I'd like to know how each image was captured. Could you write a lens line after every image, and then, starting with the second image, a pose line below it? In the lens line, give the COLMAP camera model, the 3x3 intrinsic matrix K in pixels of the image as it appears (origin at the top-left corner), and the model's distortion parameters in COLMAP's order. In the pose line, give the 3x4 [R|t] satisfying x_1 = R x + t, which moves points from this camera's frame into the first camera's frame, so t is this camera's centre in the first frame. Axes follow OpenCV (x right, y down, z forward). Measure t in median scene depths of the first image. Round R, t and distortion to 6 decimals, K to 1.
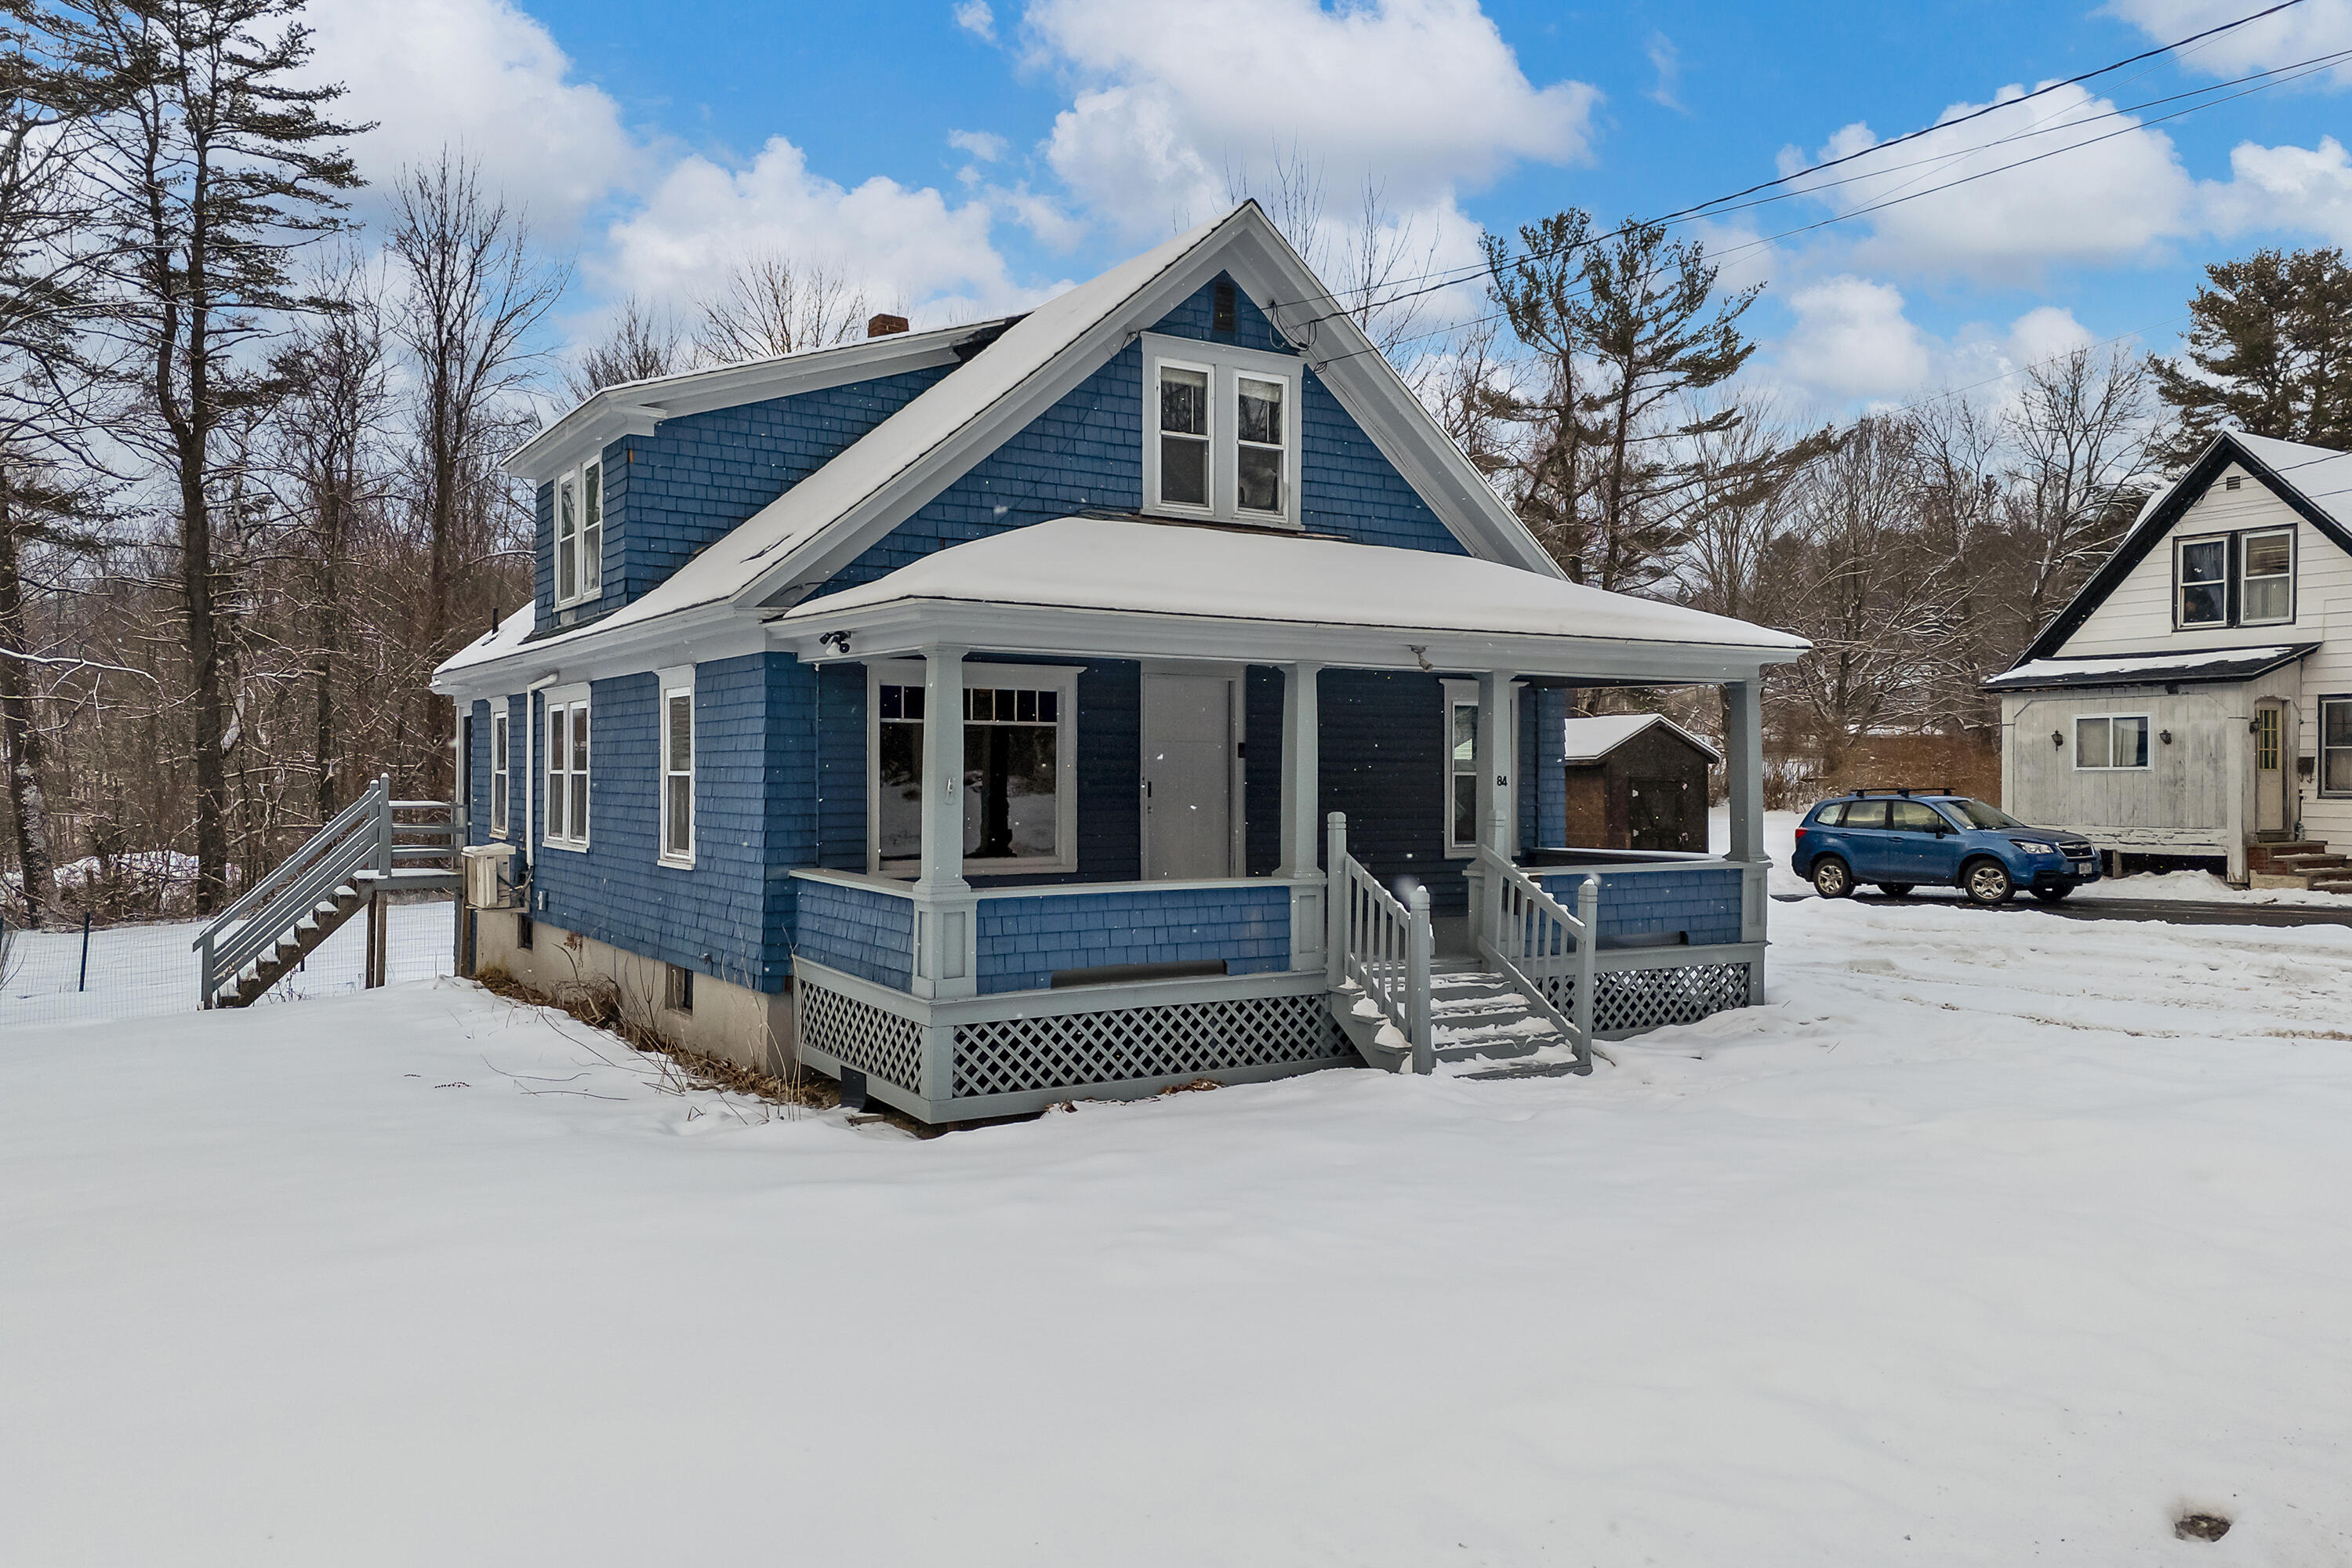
lens RADIAL K [[1746.9, 0, 1223.6], [0, 1746.9, 786.5], [0, 0, 1]] dist [0.112590, -0.000584]
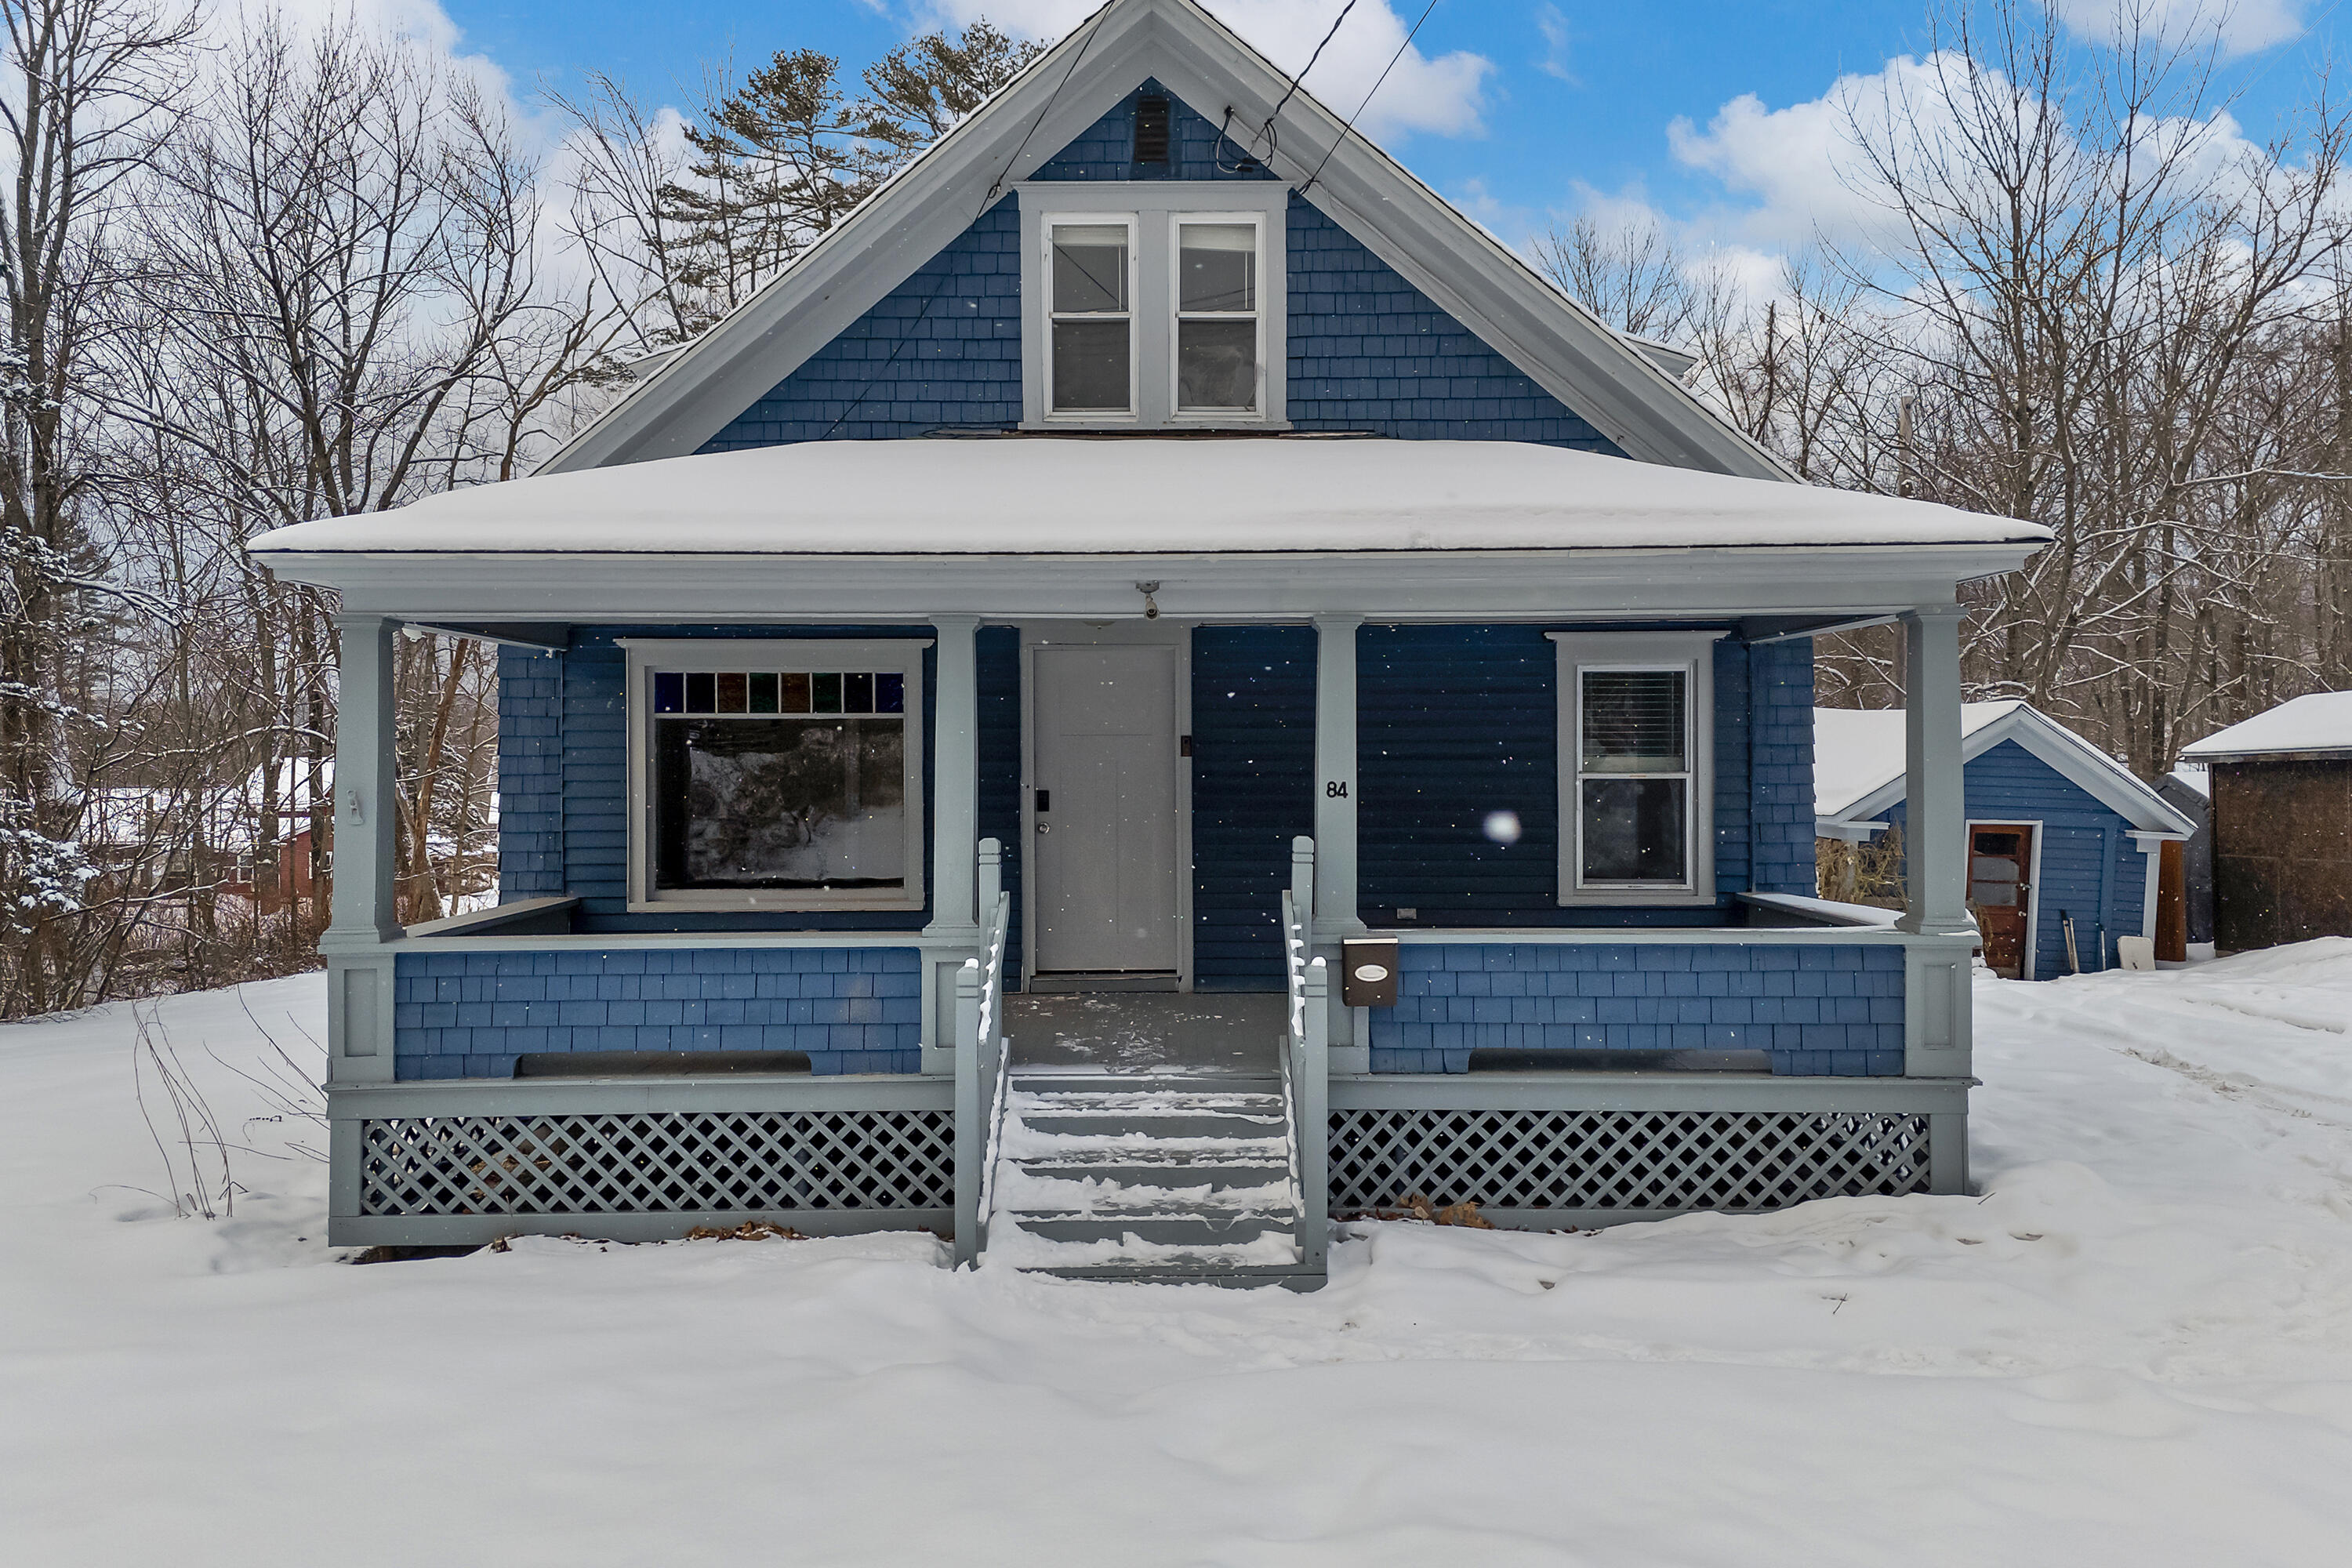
lens RADIAL K [[1826.6, 0, 1187.1], [0, 1826.6, 765.6], [0, 0, 1]] dist [0.067770, -0.002737]
pose [[0.838723, -0.010375, -0.544459, 0.427754], [0.003171, 0.999895, -0.014168, -0.002450], [0.544549, 0.010157, 0.838668, 0.389189]]
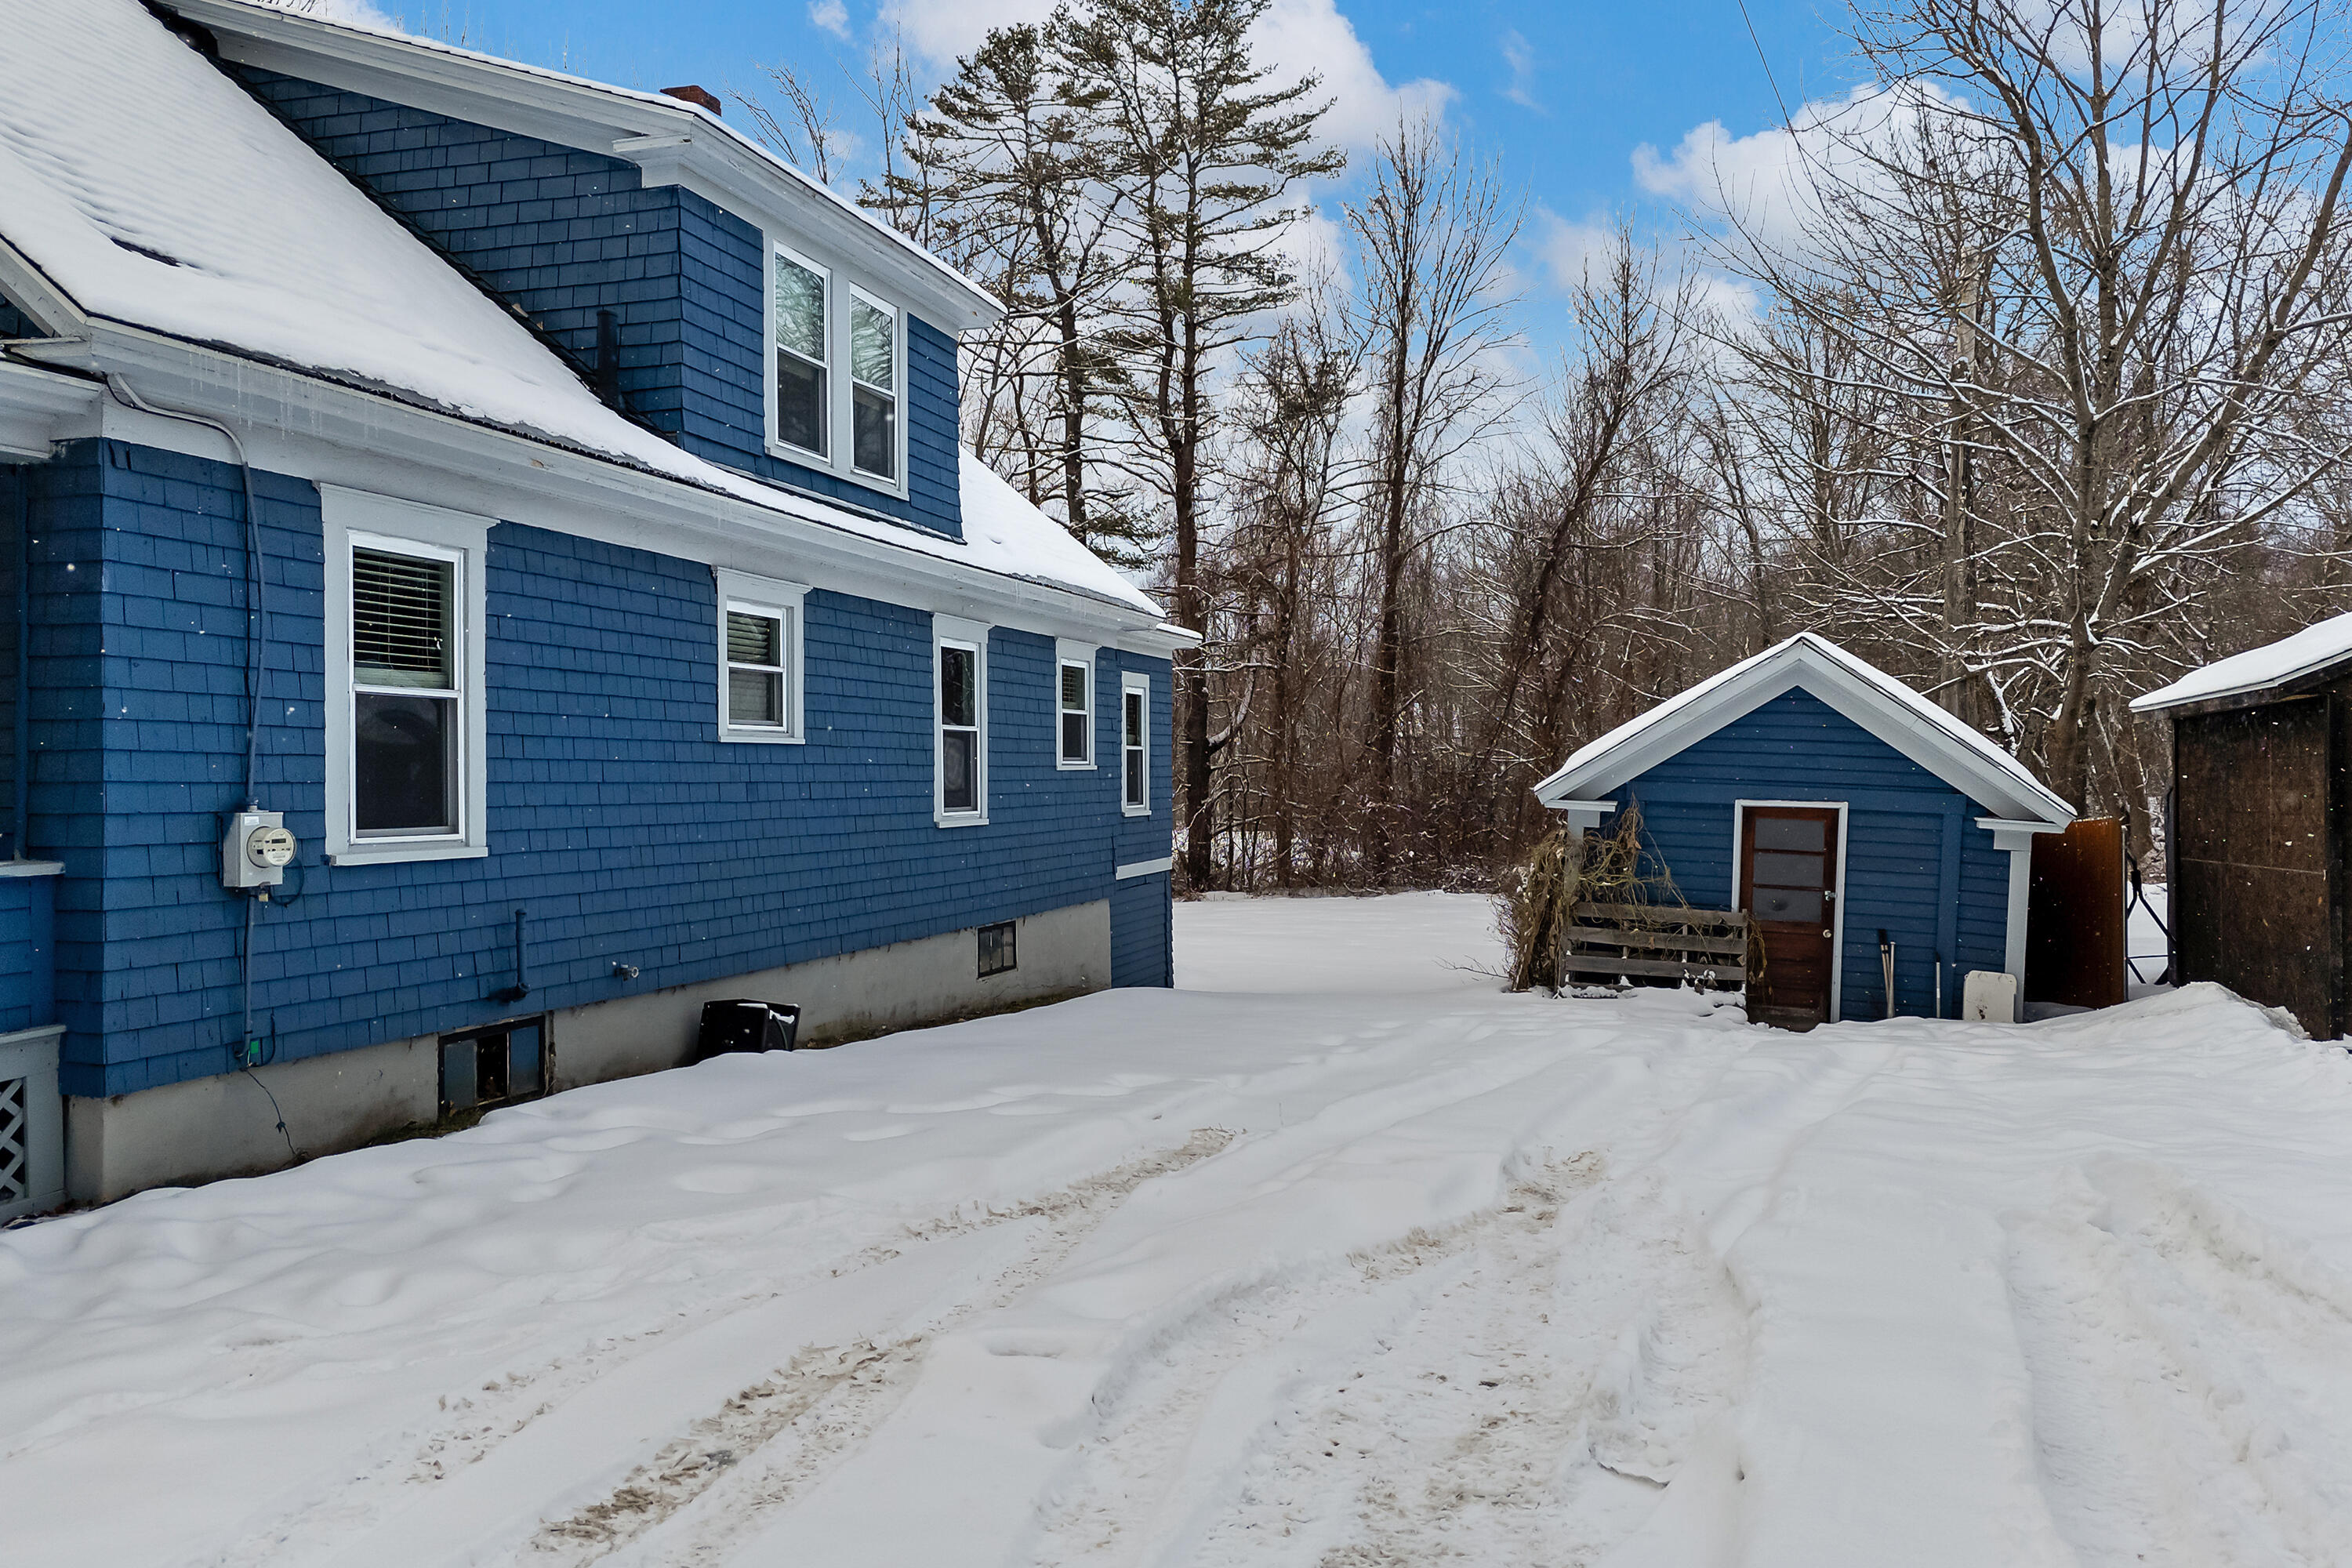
lens RADIAL K [[1746.9, 0, 1223.6], [0, 1746.9, 786.5], [0, 0, 1]] dist [0.112590, -0.000584]
pose [[0.647602, 0.004686, -0.761965, 0.742275], [-0.009317, 0.999955, -0.001769, 0.019525], [0.761922, 0.008245, 0.647616, 1.115716]]
